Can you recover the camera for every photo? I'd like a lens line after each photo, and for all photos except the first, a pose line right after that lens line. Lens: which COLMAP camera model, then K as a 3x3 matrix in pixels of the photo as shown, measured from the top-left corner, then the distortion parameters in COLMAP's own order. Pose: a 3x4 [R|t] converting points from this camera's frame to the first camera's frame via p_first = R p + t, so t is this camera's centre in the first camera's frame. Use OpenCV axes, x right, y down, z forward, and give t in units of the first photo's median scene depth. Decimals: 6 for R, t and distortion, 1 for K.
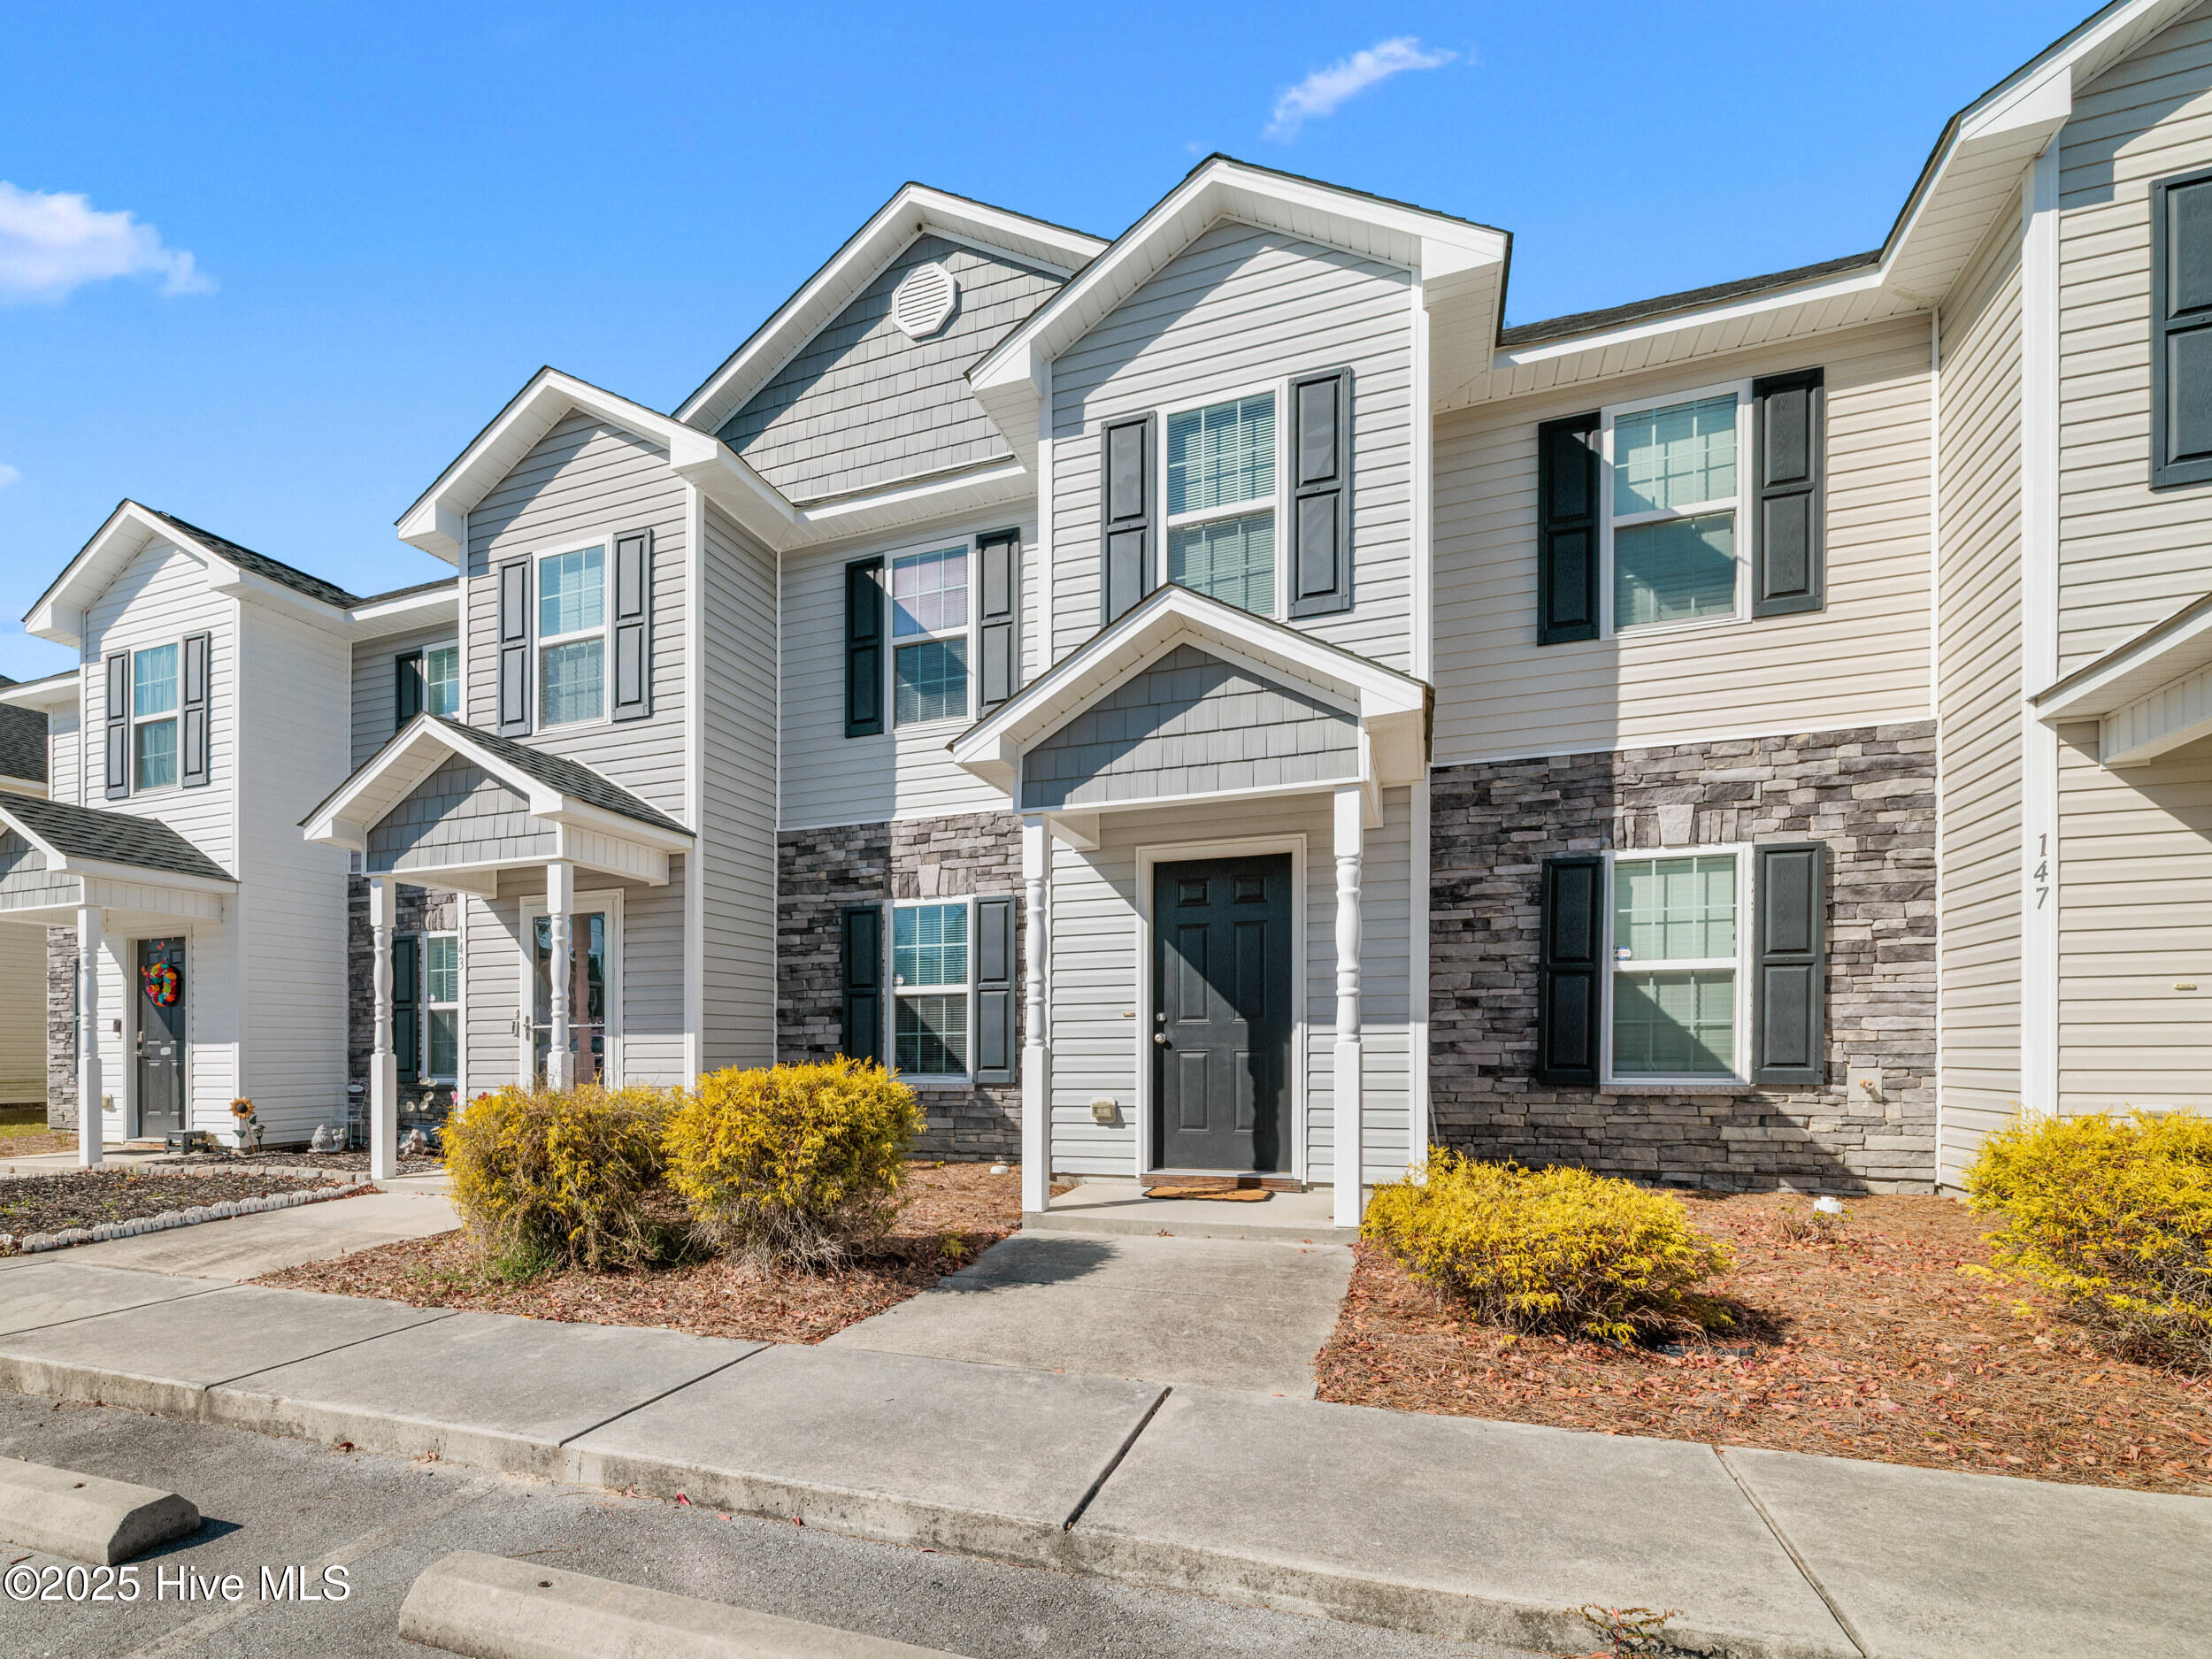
lens RADIAL K [[1008.6, 0, 1101.8], [0, 1008.6, 925.5], [0, 0, 1]] dist [0.000086, 0.000051]
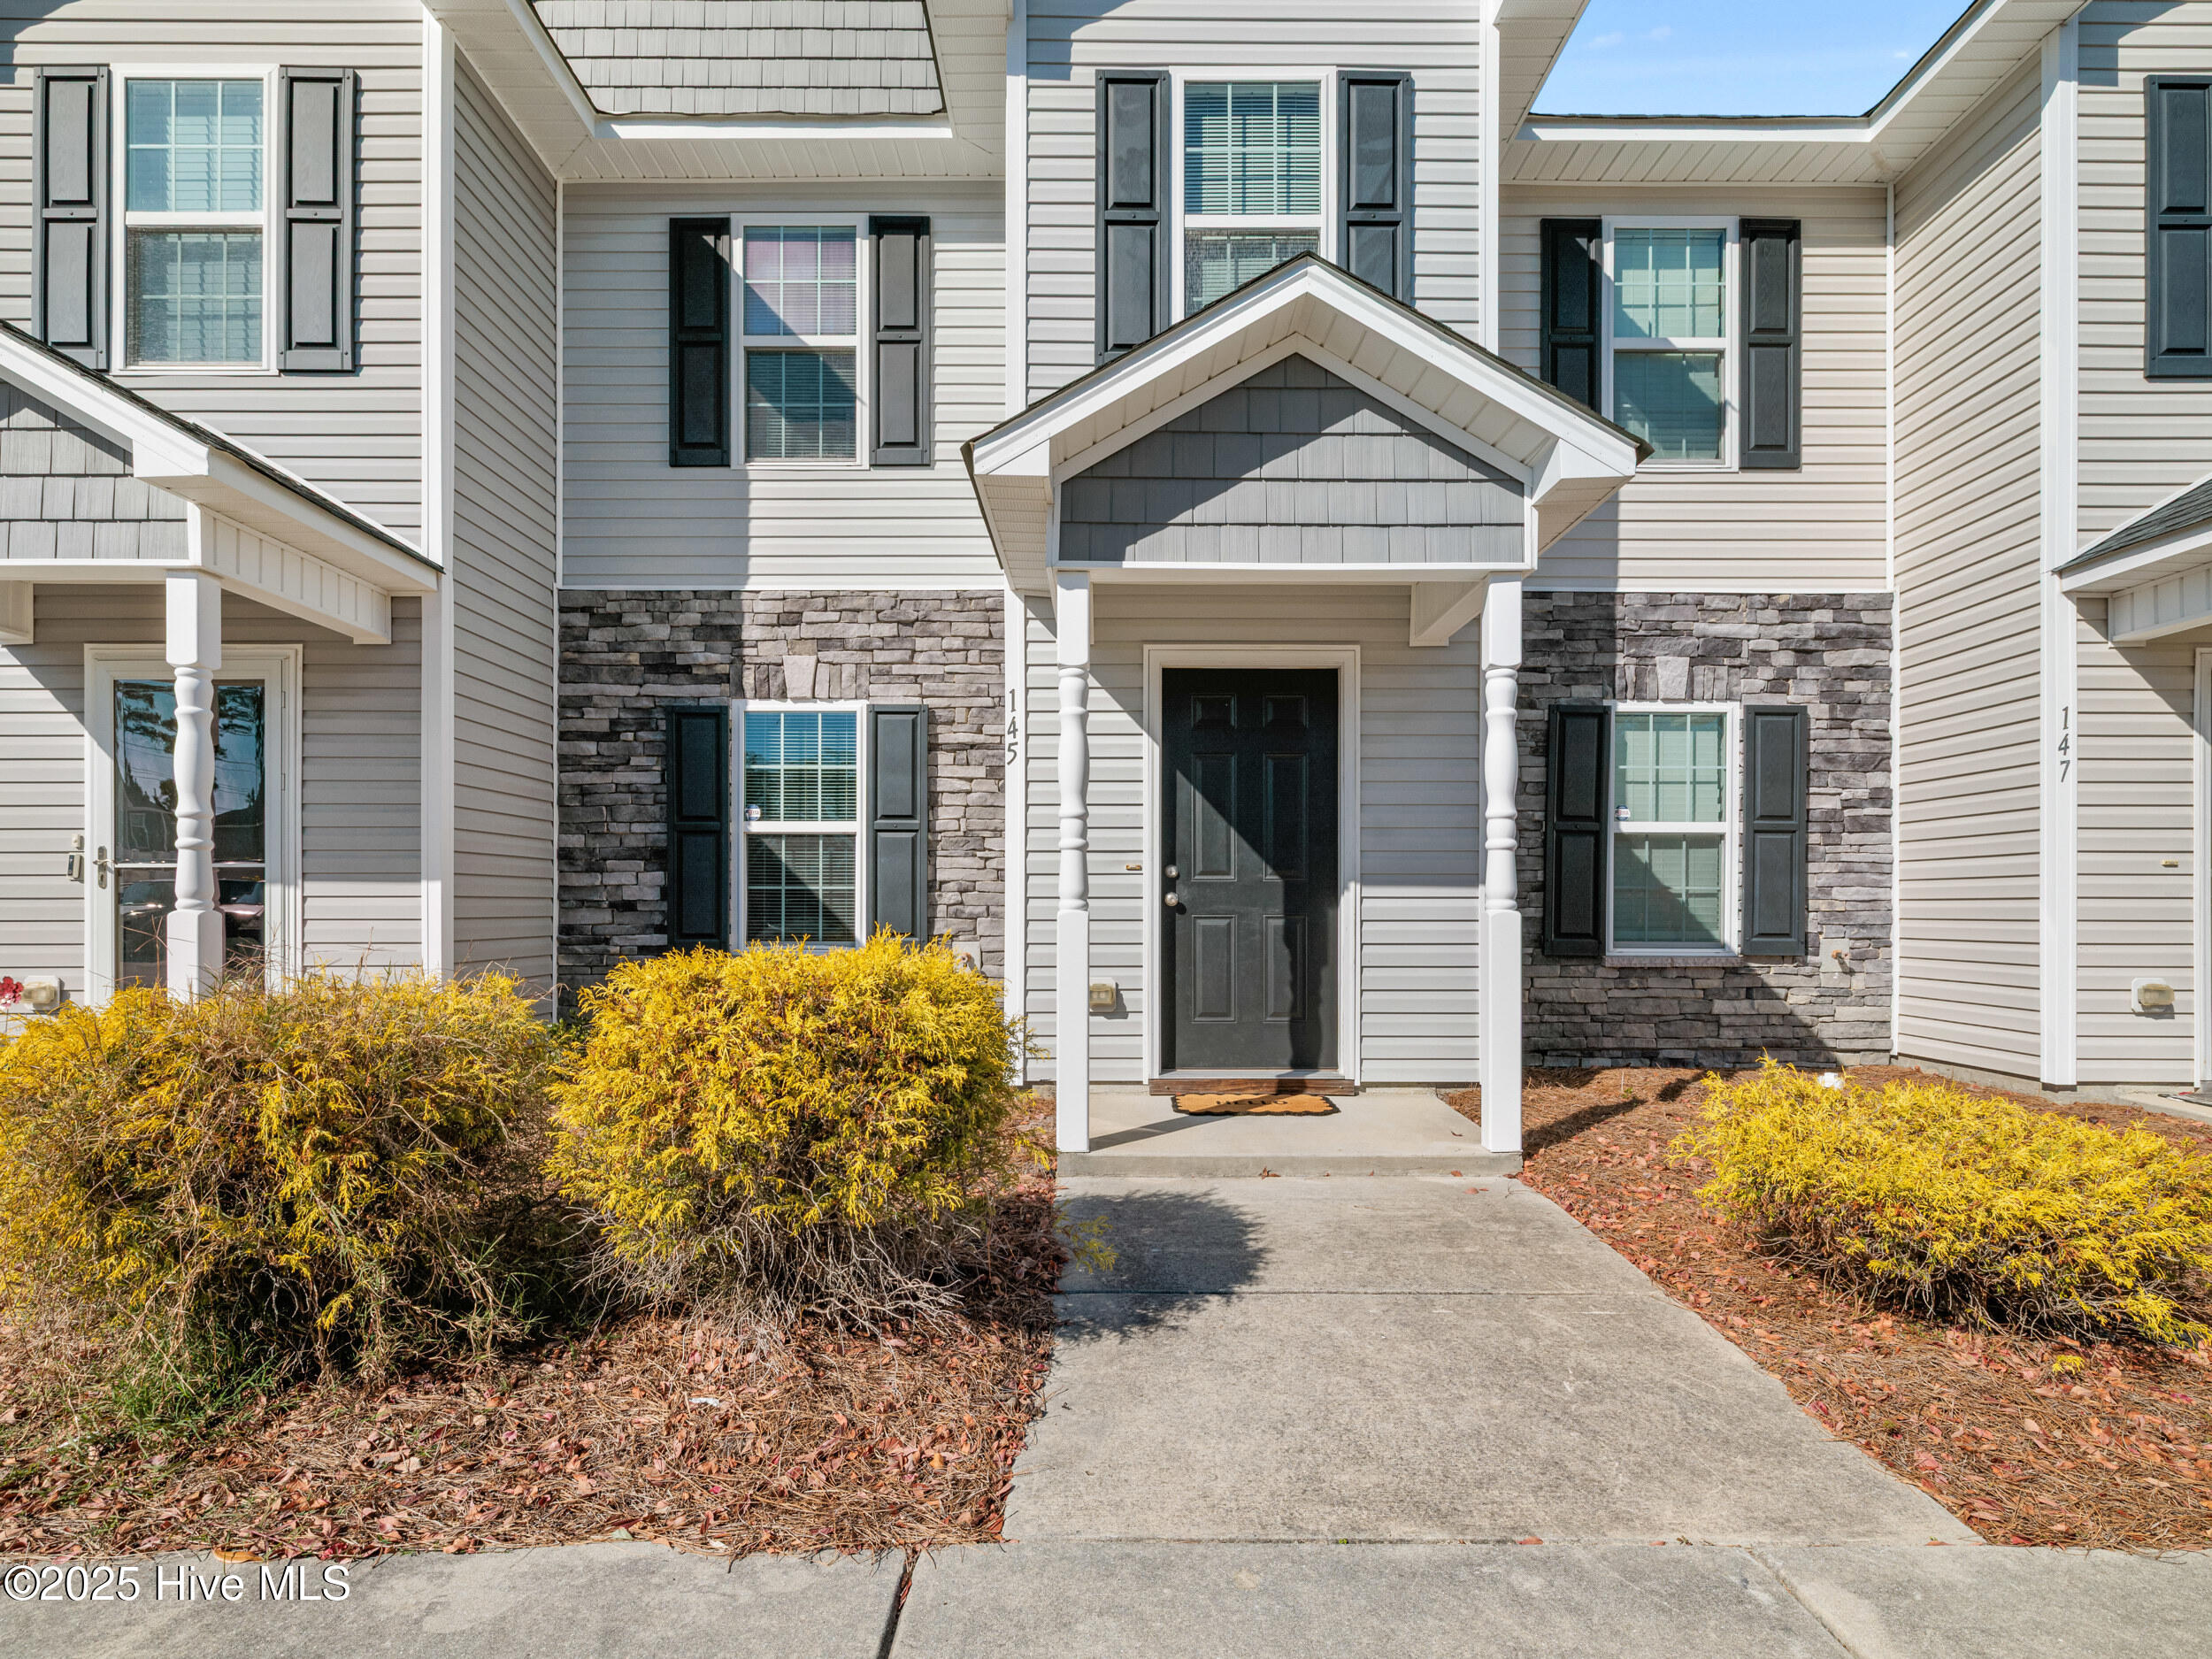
lens RADIAL K [[1016.2, 0, 1151.0], [0, 1016.2, 828.2], [0, 0, 1]] dist [0.000337, 0.000084]
pose [[0.949203, 0.034947, 0.312717, -0.181112], [-0.049225, 0.998069, 0.037878, 0.027504], [-0.310789, -0.051347, 0.949091, 0.257118]]
